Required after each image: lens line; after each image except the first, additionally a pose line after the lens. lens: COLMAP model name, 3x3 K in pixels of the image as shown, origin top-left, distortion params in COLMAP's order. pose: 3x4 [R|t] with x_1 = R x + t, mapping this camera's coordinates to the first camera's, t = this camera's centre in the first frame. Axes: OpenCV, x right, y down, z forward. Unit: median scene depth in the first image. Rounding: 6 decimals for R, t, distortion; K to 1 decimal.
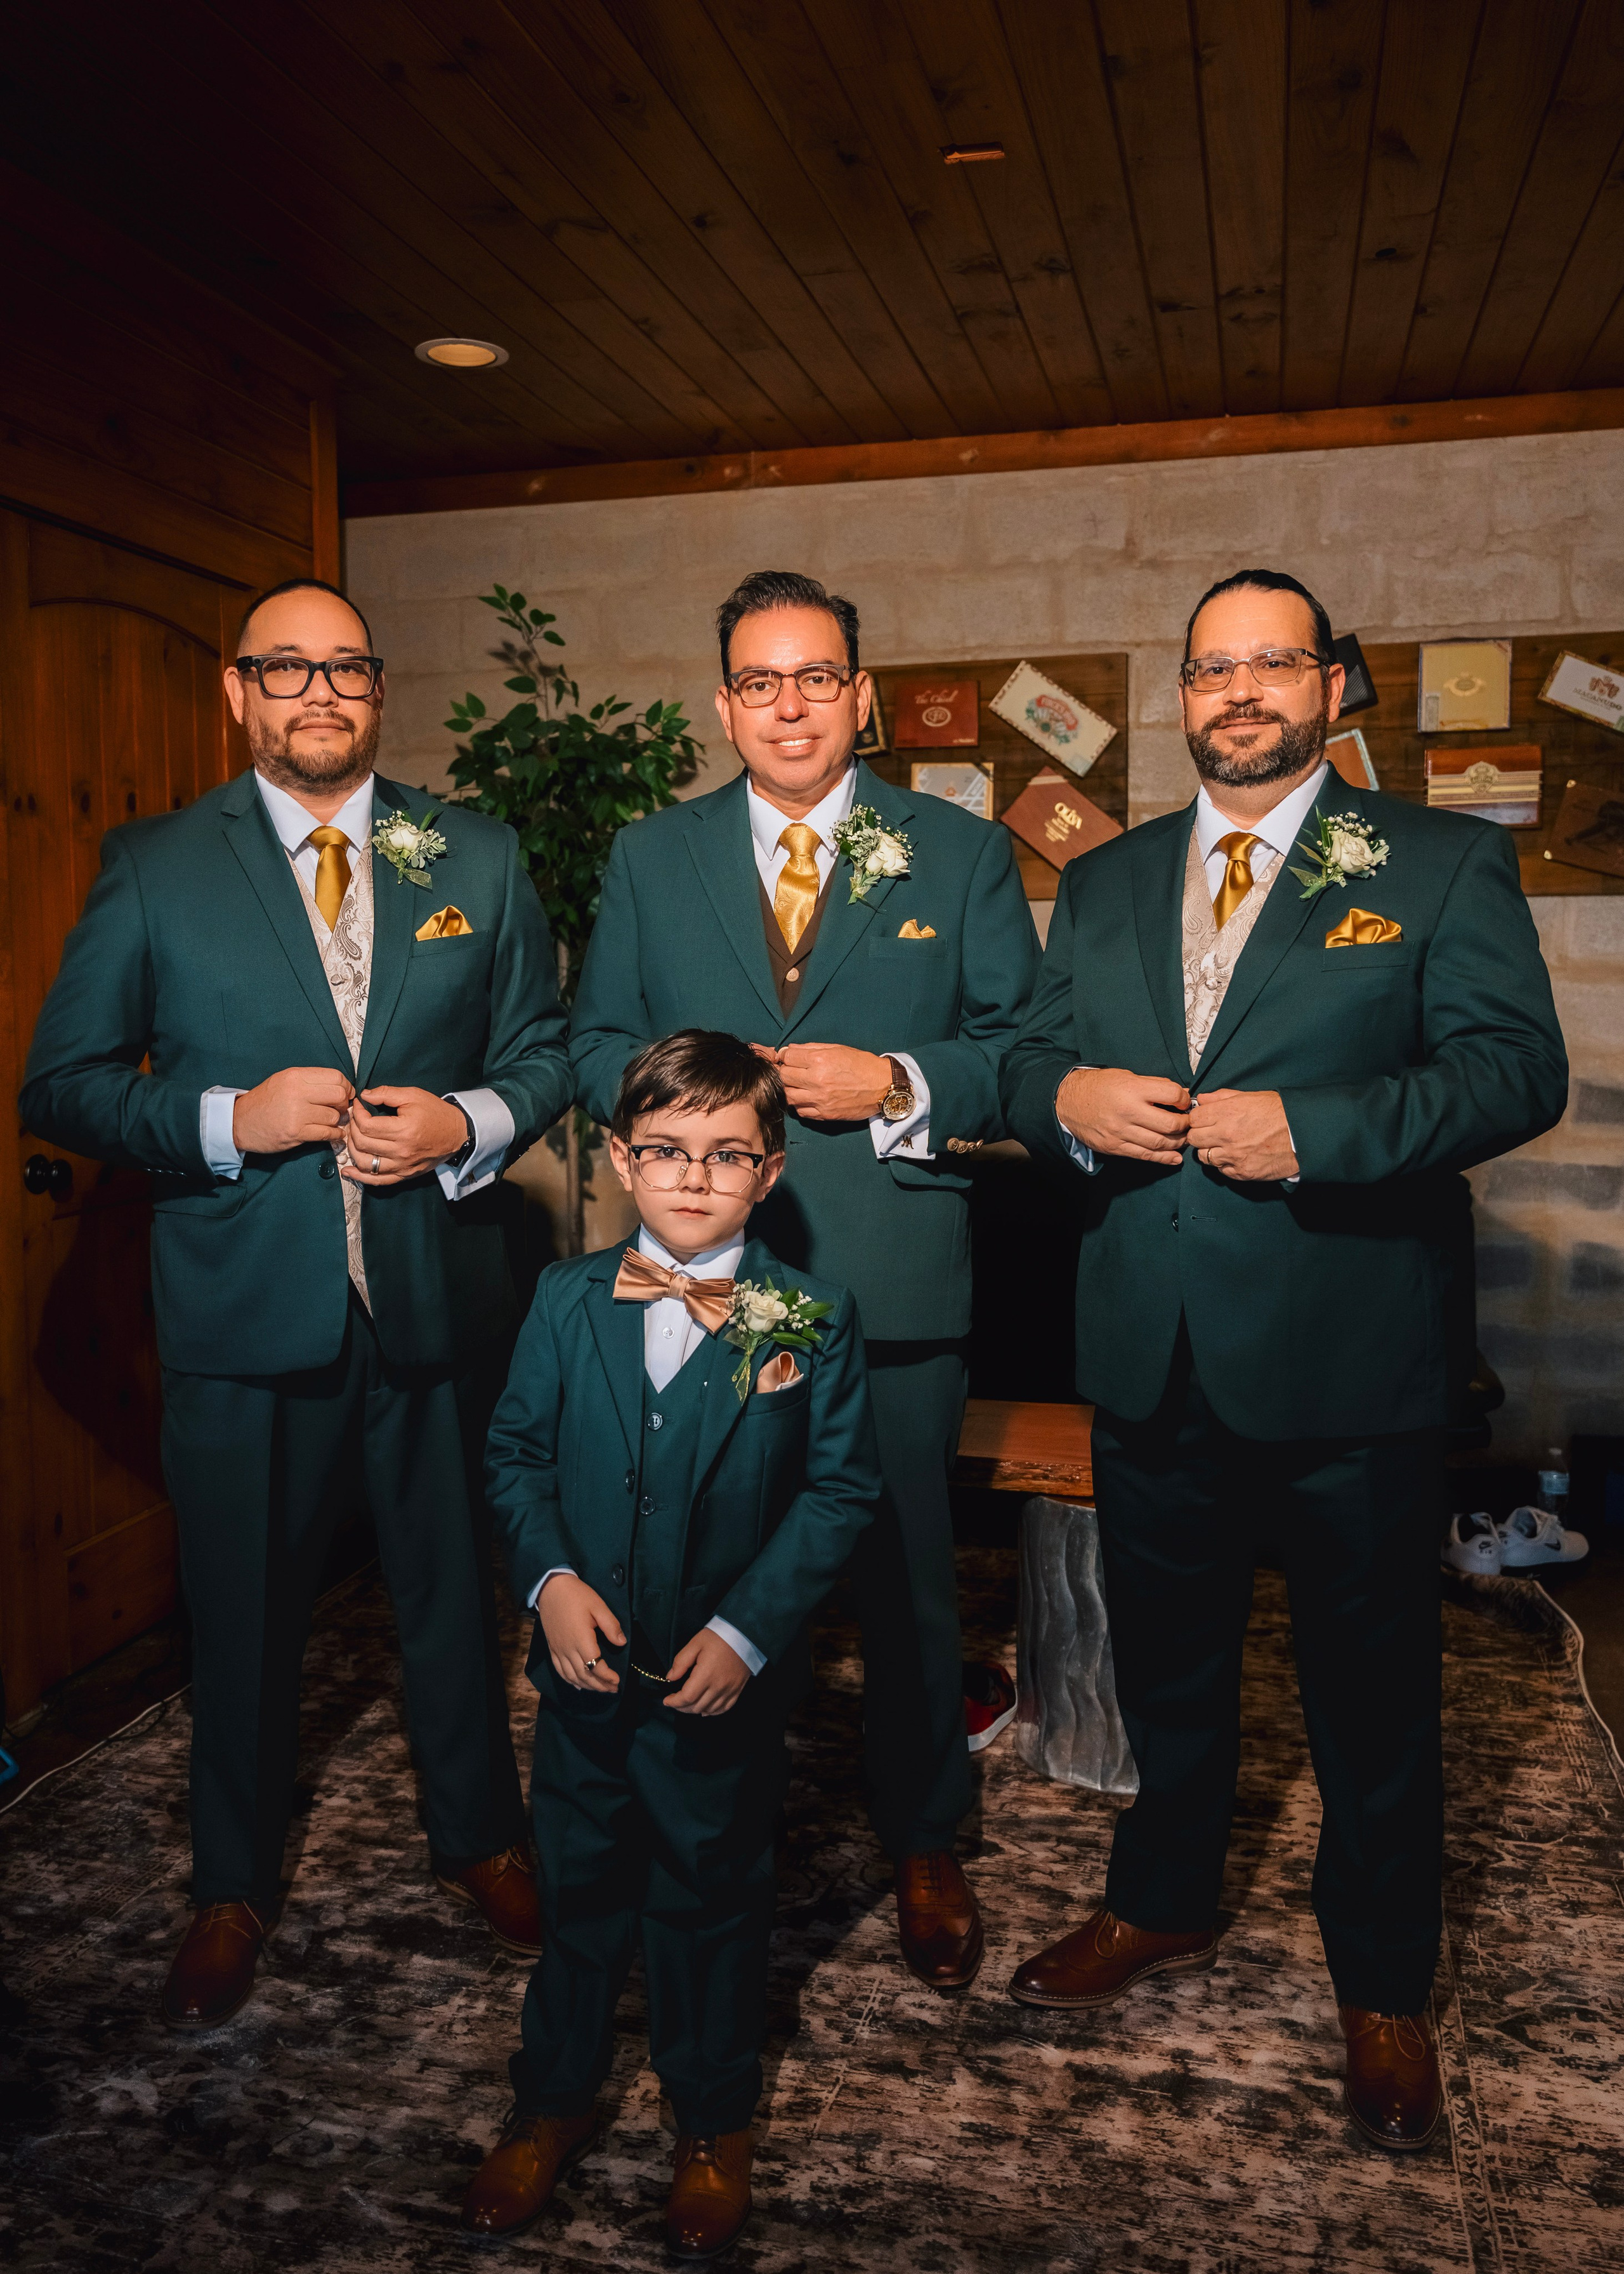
lens RADIAL K [[1782.4, 0, 815.3], [0, 1782.4, 1147.6], [0, 0, 1]] dist [0.008284, -0.005173]
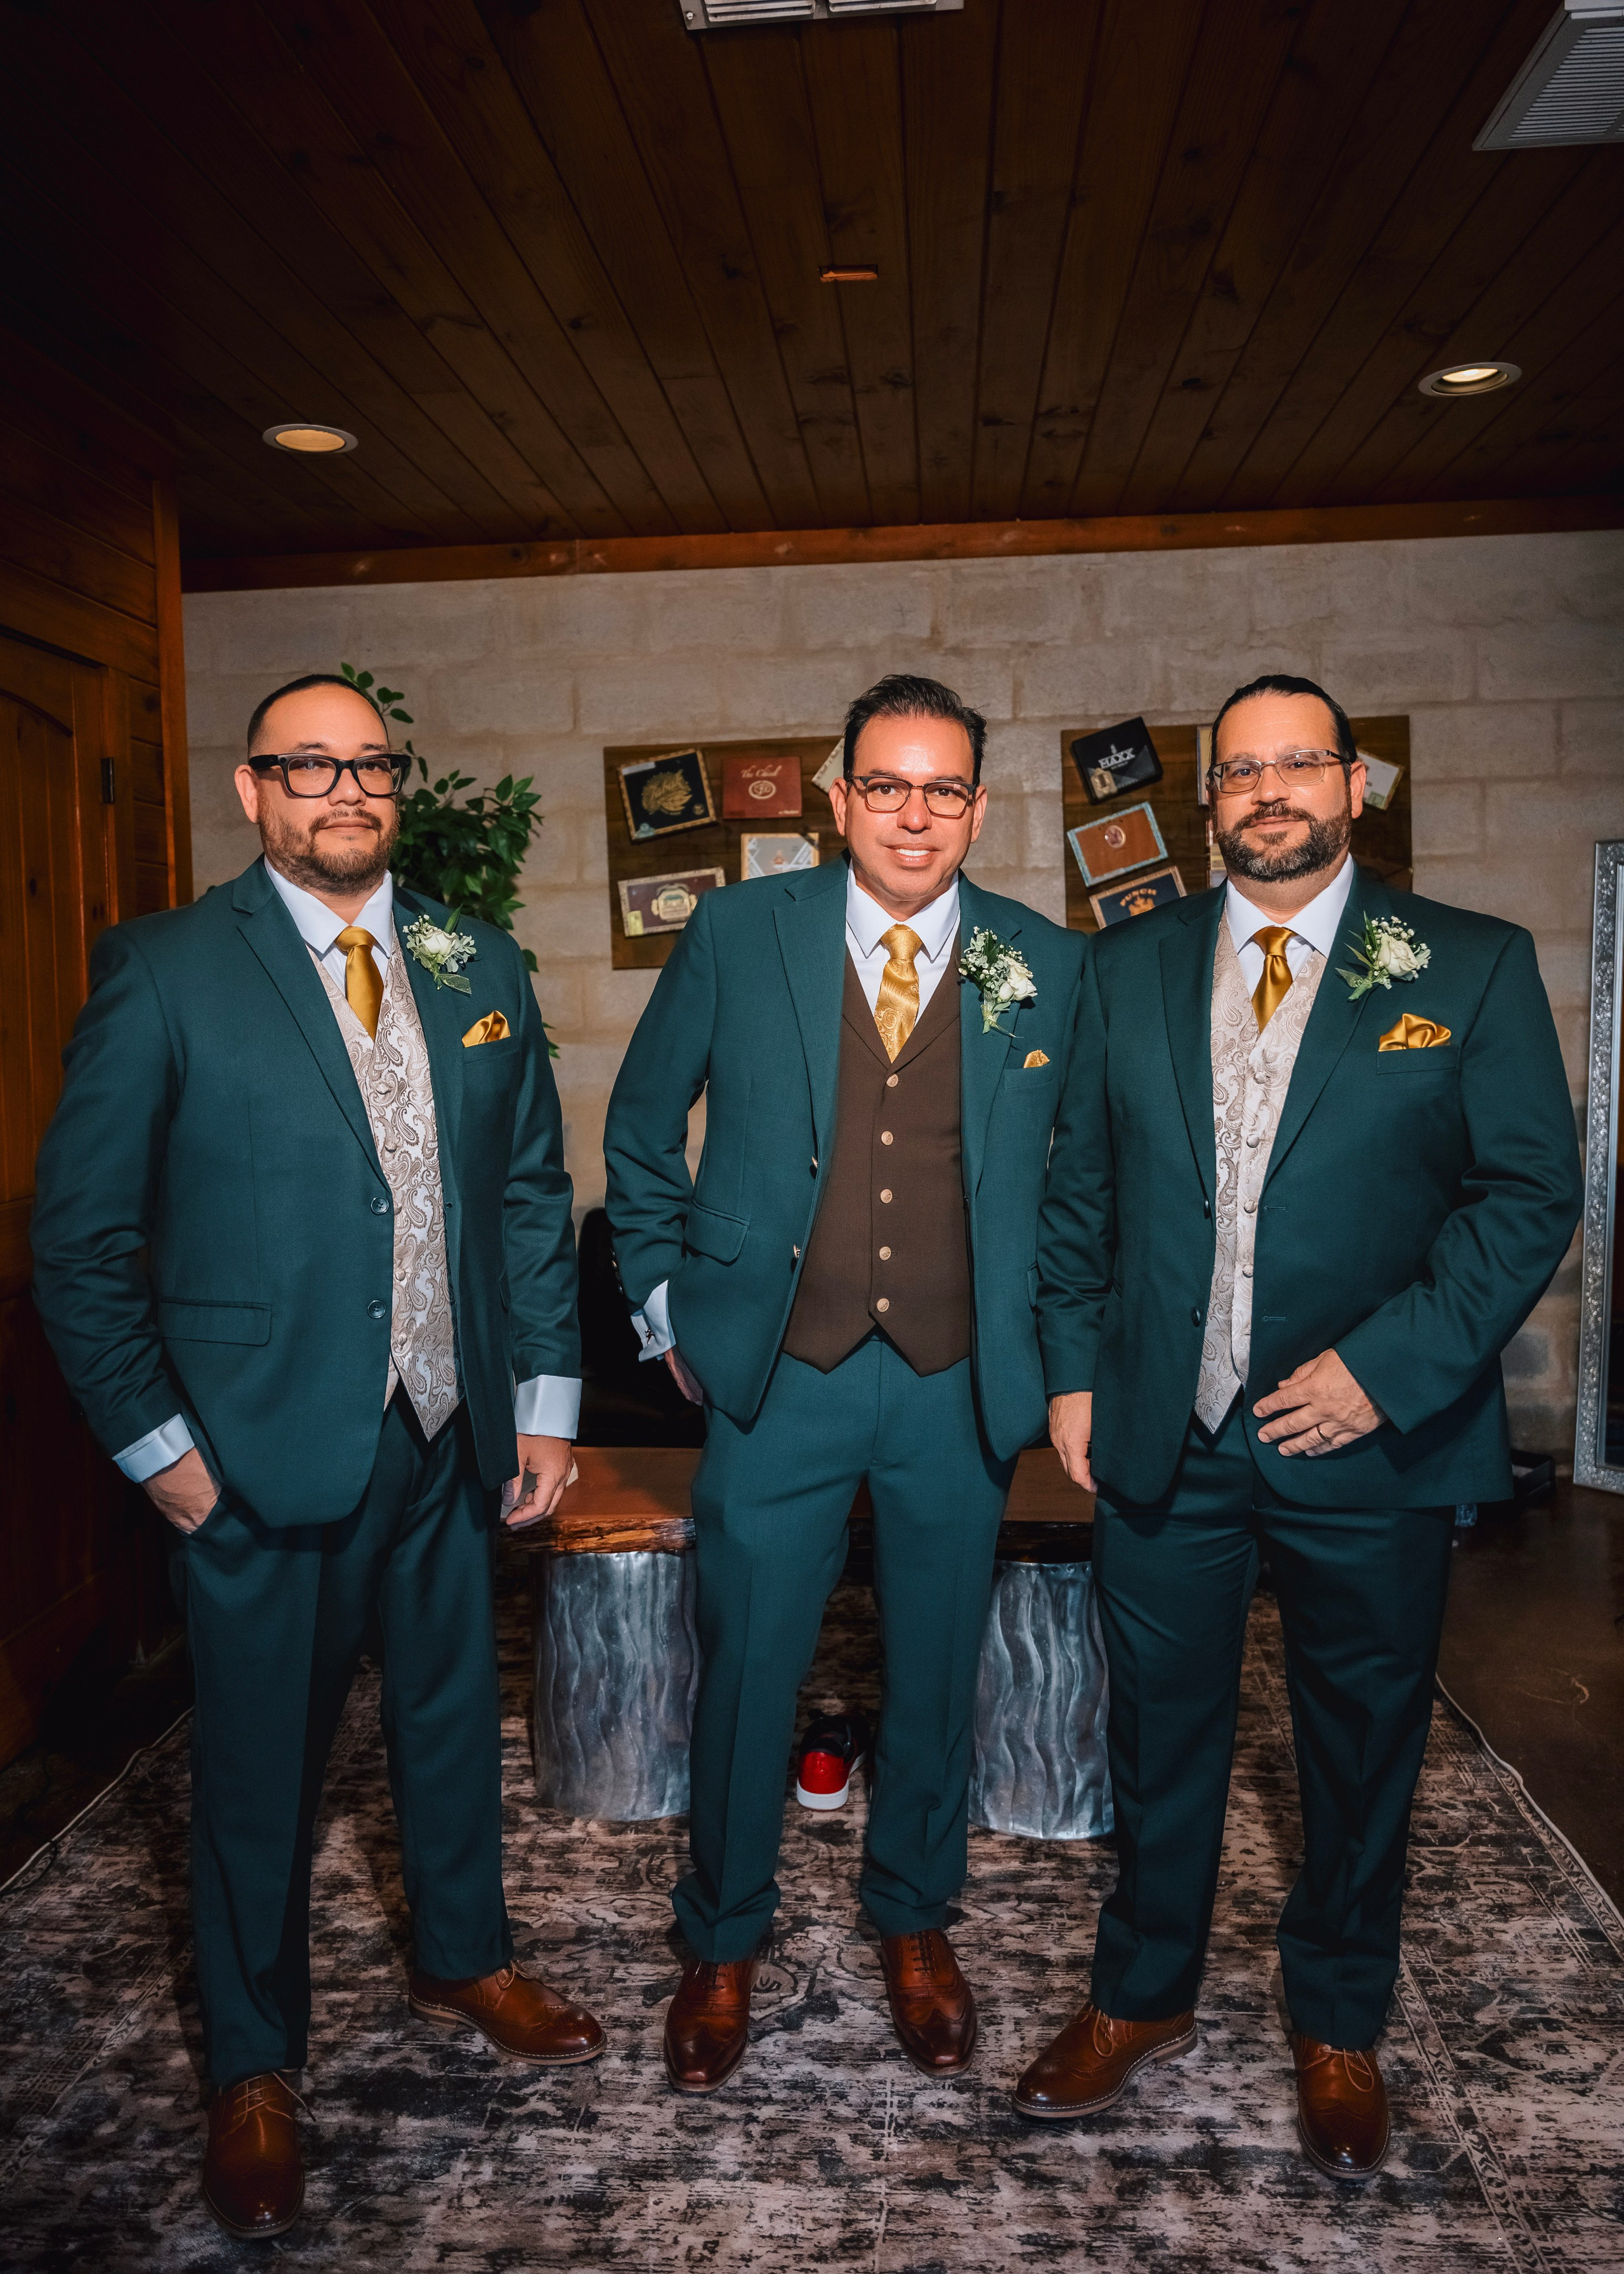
lens RADIAL K [[1641.2, 0, 830.8], [0, 1641.2, 1085.0], [0, 0, 1]] dist [0.007394, -0.020485]
pose [[0.984872, -0.029751, 0.170713, -0.114940], [0.038522, 0.998090, -0.048297, -0.032084], [-0.168950, 0.054142, 0.984136, 0.075927]]
